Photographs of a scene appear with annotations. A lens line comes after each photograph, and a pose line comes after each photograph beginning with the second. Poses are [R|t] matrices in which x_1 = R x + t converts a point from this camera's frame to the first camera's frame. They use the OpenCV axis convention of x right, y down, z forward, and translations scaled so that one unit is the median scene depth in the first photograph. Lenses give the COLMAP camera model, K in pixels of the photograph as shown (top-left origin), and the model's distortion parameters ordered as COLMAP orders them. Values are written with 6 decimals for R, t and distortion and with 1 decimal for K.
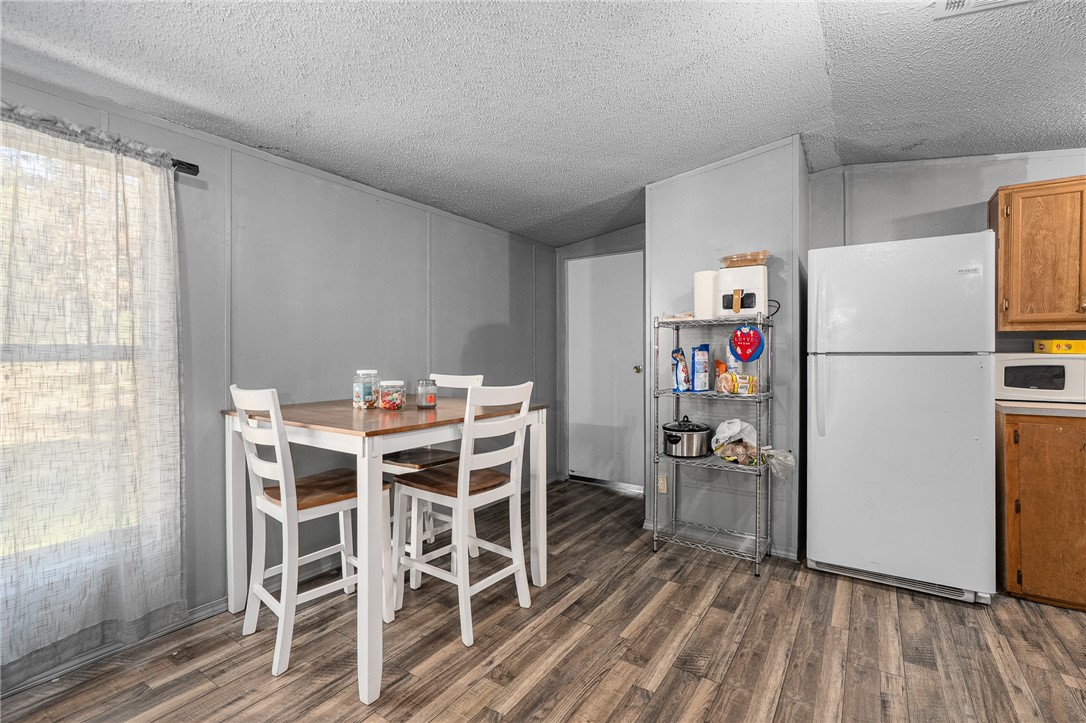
lens RADIAL K [[492.0, 0, 543.7], [0, 492.0, 358.9], [0, 0, 1]] dist [-0.008653, 0.002027]
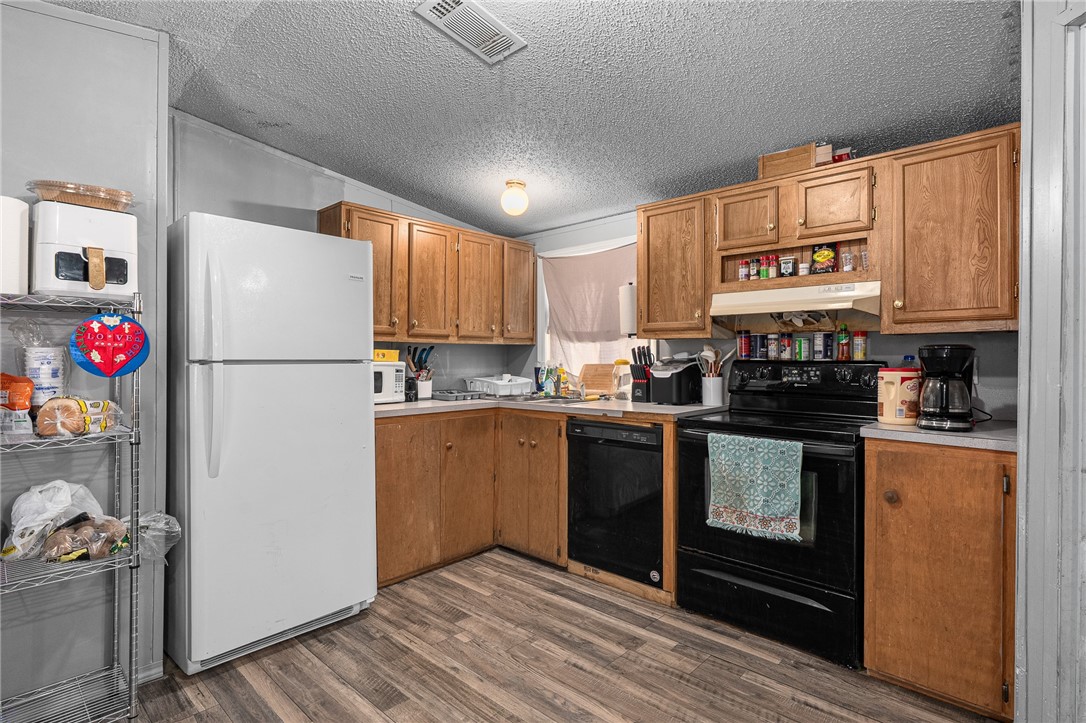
lens RADIAL K [[542.0, 0, 544.1], [0, 542.0, 354.8], [0, 0, 1]] dist [-0.009911, 0.002645]
pose [[0.150434, 0.010269, 0.988567, -0.136260], [0.009333, 0.999887, -0.011807, -0.007122], [-0.988576, 0.011002, 0.150321, 0.412049]]
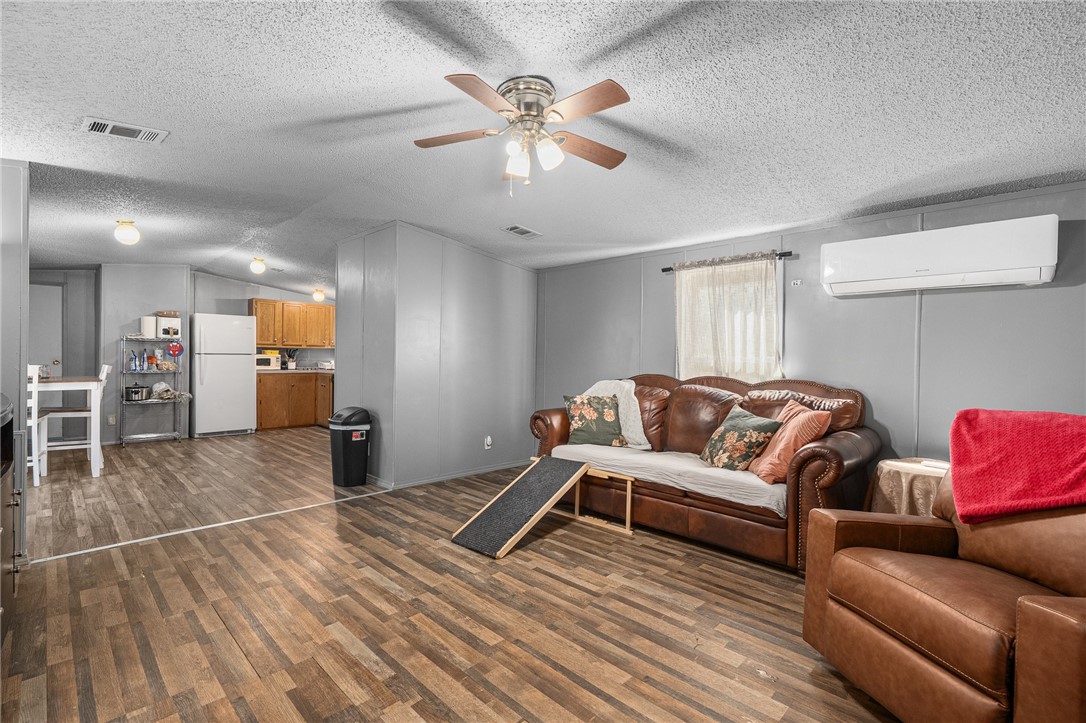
lens RADIAL K [[492.0, 0, 541.9], [0, 492.0, 360.1], [0, 0, 1]] dist [-0.008653, 0.002027]
pose [[0.187217, -0.001693, 0.982317, -1.689255], [0.001425, 0.999998, 0.001451, 0.022330], [-0.982317, 0.001128, 0.187219, -1.295830]]
